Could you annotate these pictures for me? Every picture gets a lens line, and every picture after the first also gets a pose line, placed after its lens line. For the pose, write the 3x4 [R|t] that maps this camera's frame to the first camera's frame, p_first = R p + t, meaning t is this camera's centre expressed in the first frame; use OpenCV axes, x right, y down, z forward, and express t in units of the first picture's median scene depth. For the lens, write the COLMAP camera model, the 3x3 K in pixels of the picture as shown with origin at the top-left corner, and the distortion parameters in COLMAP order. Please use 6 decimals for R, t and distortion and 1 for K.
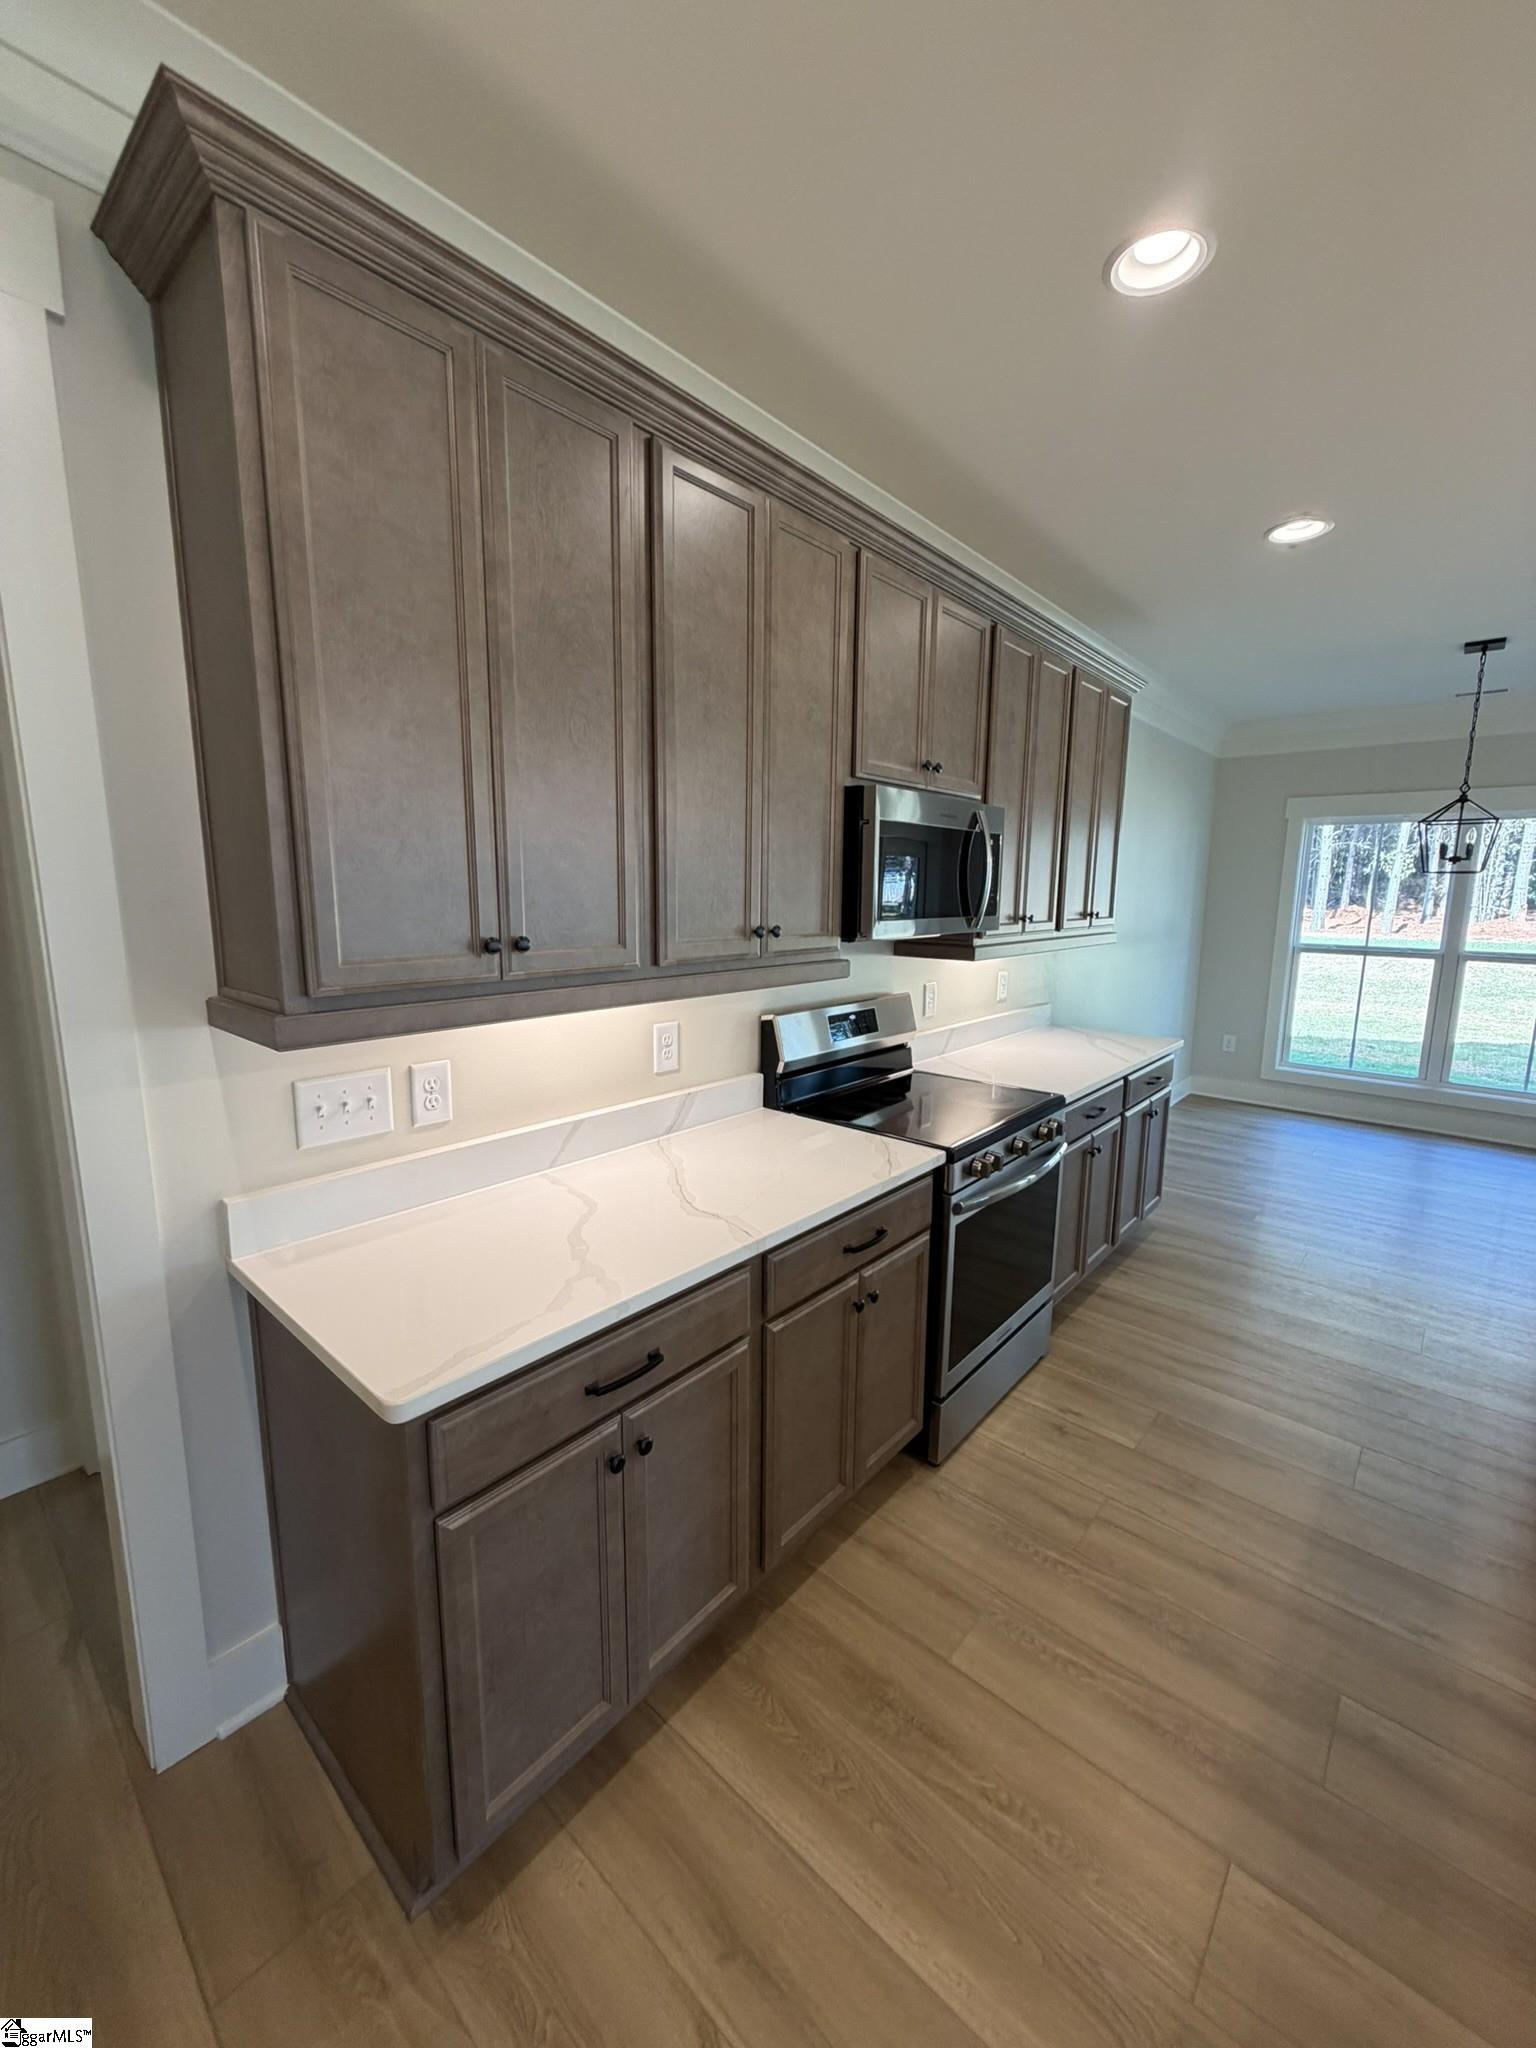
lens RADIAL K [[809.2, 0, 767.1], [0, 809.2, 1019.6], [0, 0, 1]] dist [-0.002917, -0.000461]
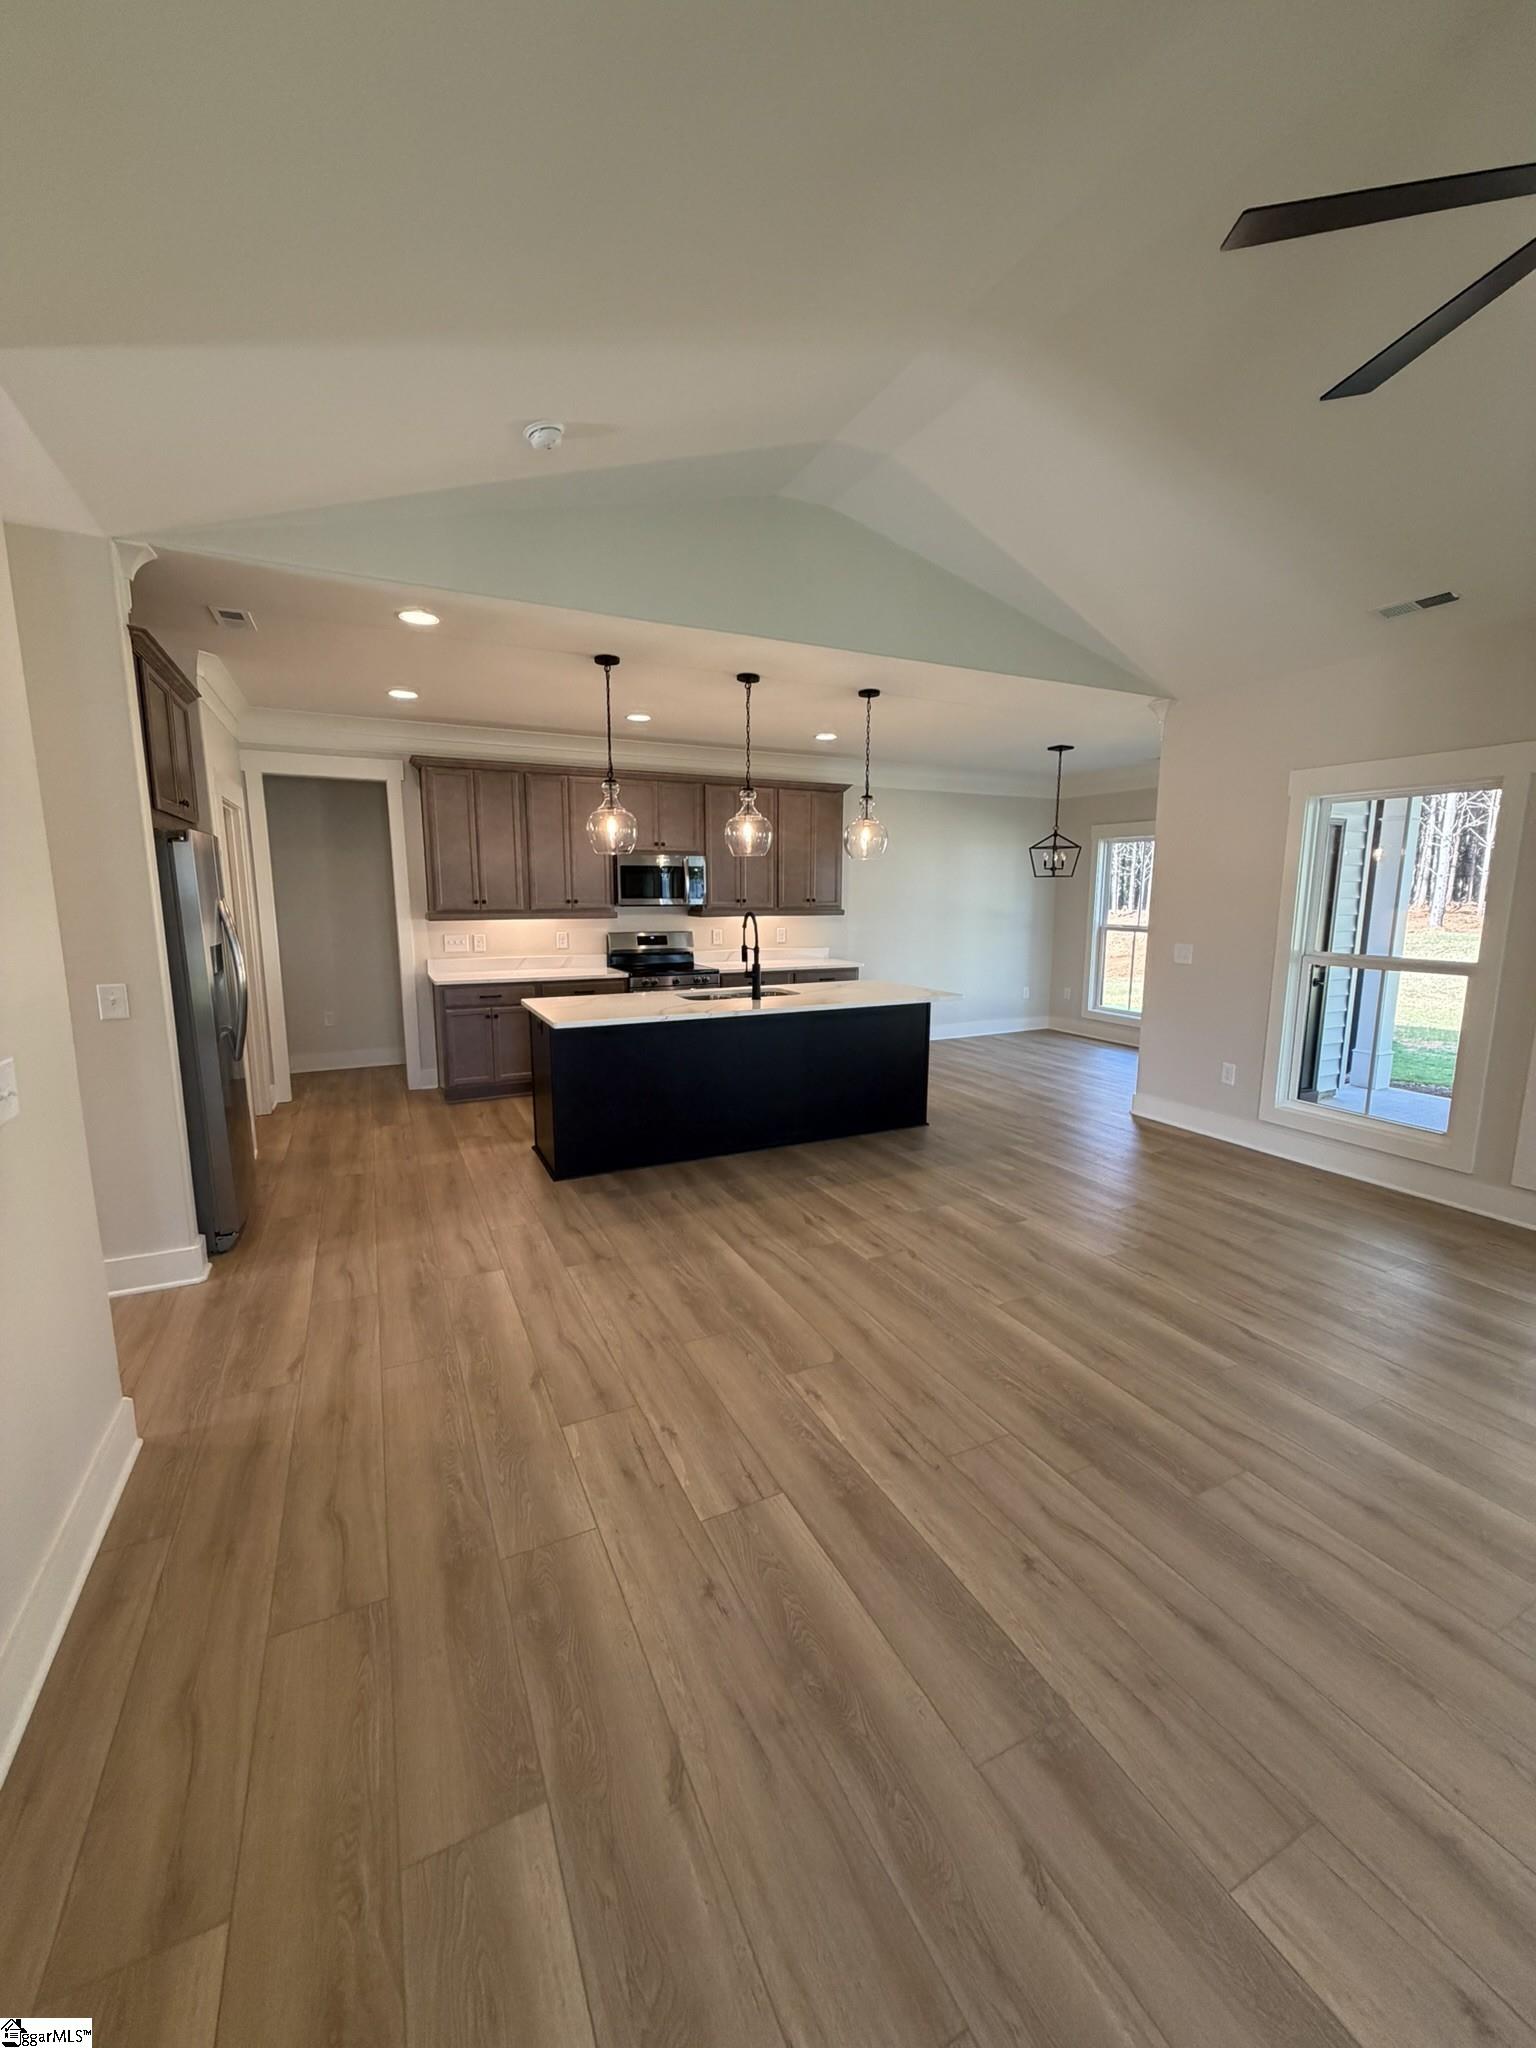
lens RADIAL K [[809.2, 0, 766.3], [0, 809.2, 1019.1], [0, 0, 1]] dist [-0.002917, -0.000461]
pose [[0.925154, 0.052896, -0.375889, 2.285055], [-0.054417, 0.998497, 0.006576, 0.350336], [0.375672, 0.014371, 0.926641, -2.012281]]
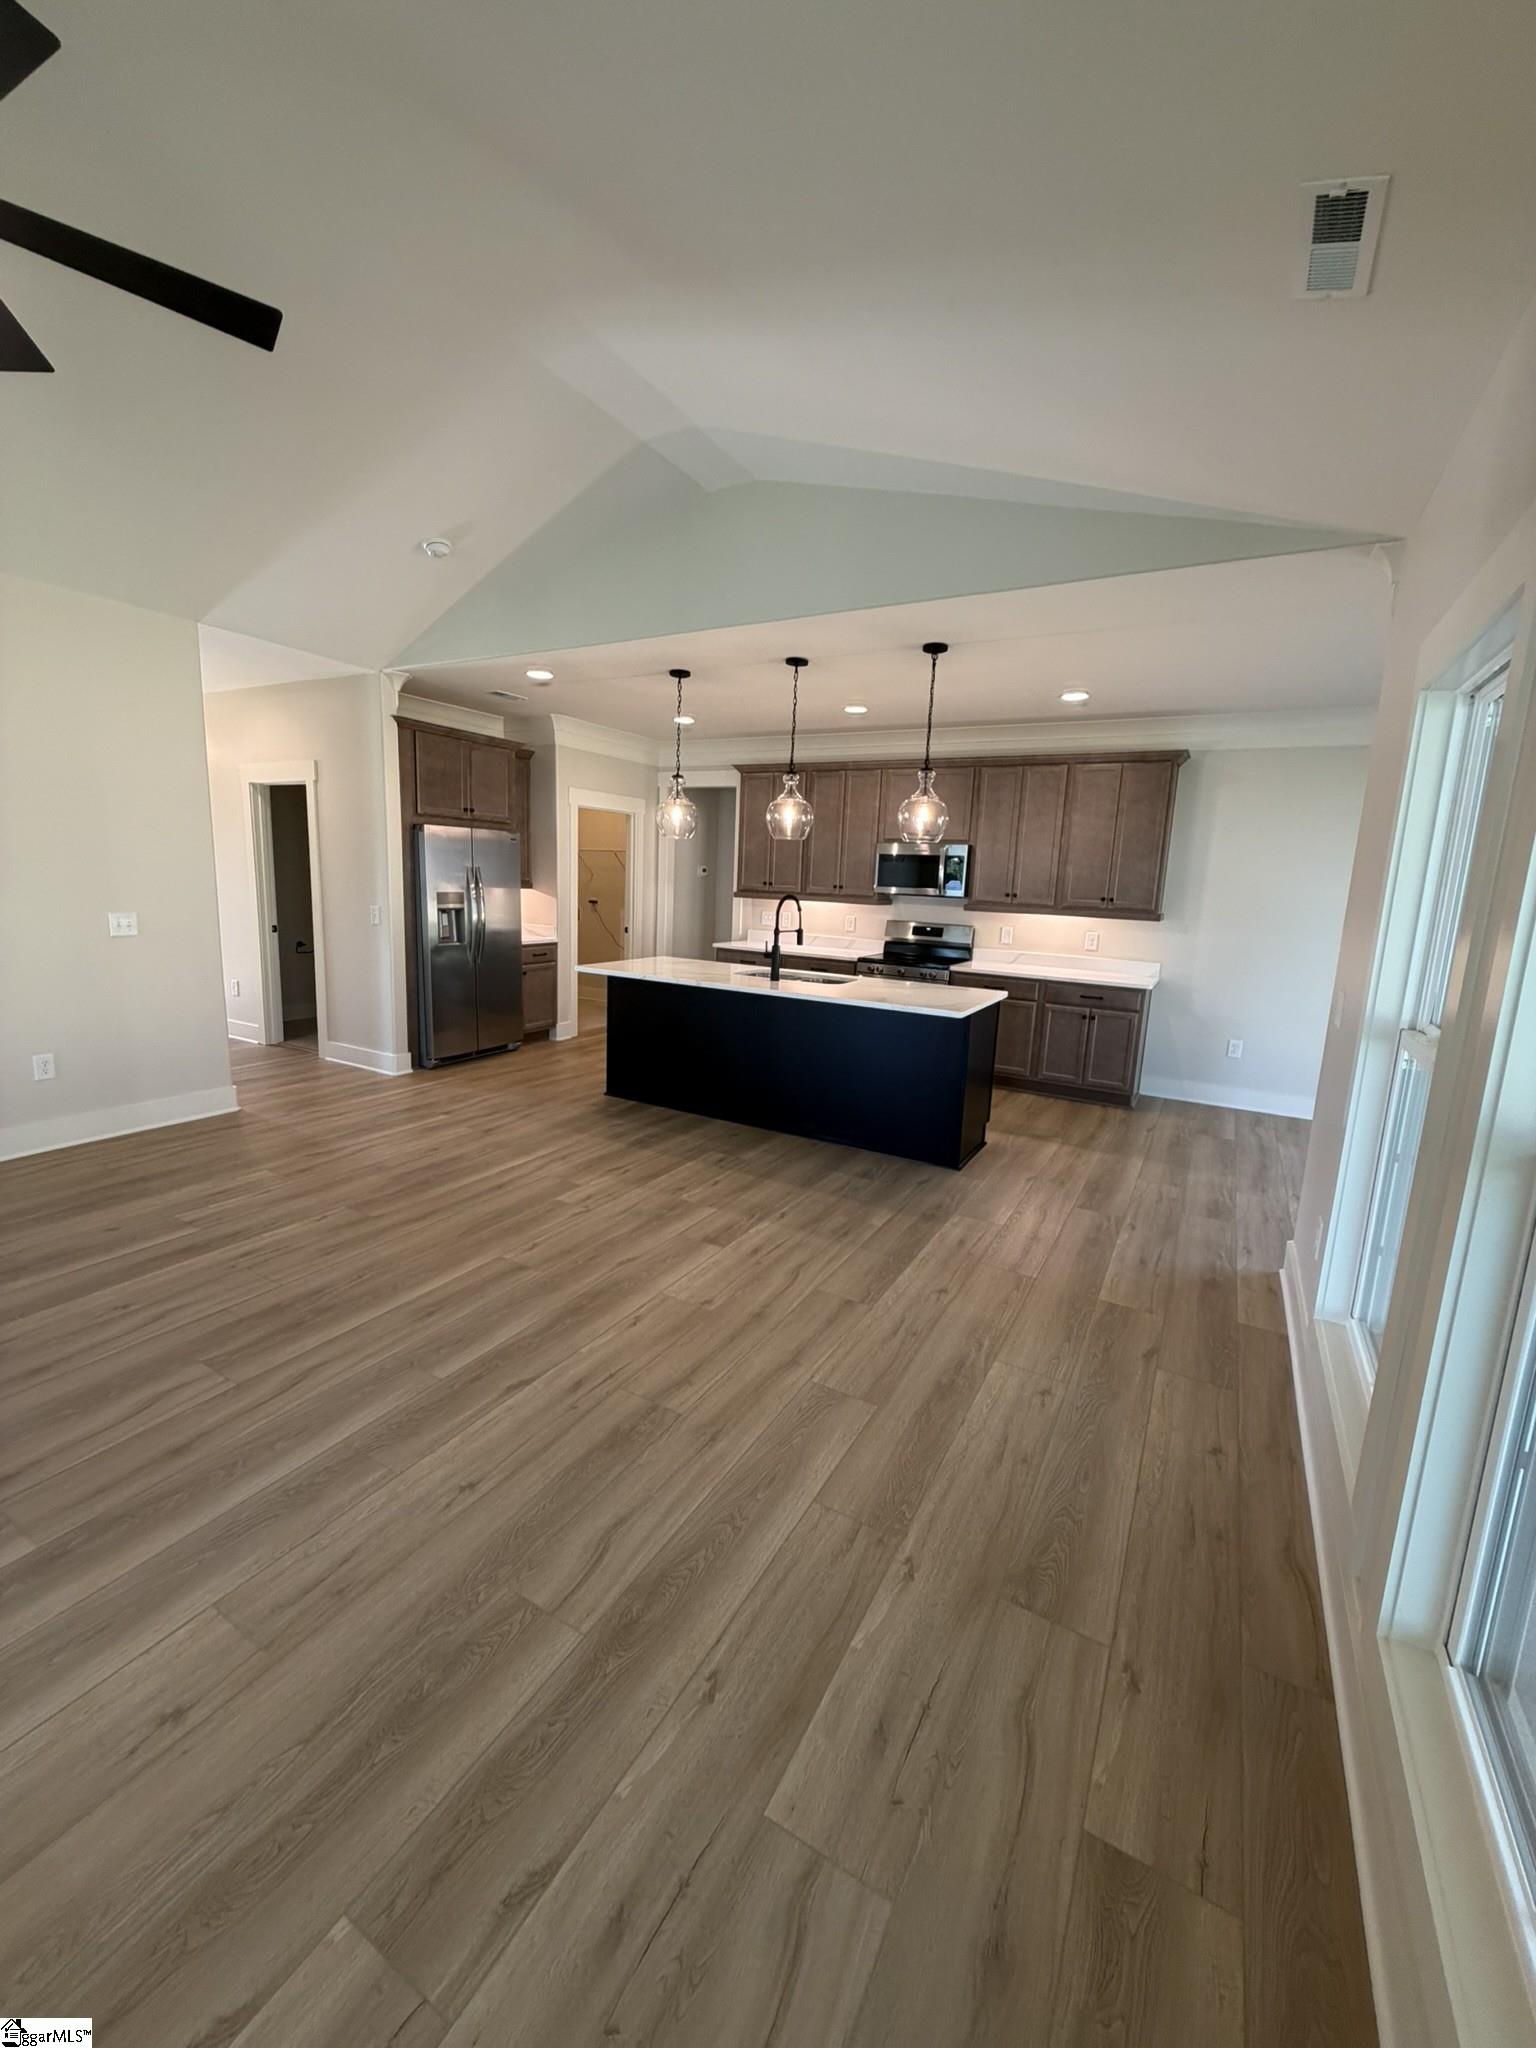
lens RADIAL K [[809.2, 0, 768.0], [0, 809.2, 1019.8], [0, 0, 1]] dist [-0.002917, -0.000461]
pose [[0.218937, 0.173435, -0.960201, 3.967602], [-0.194064, 0.972156, 0.131345, 0.063009], [0.956246, 0.157584, 0.246499, -0.104824]]
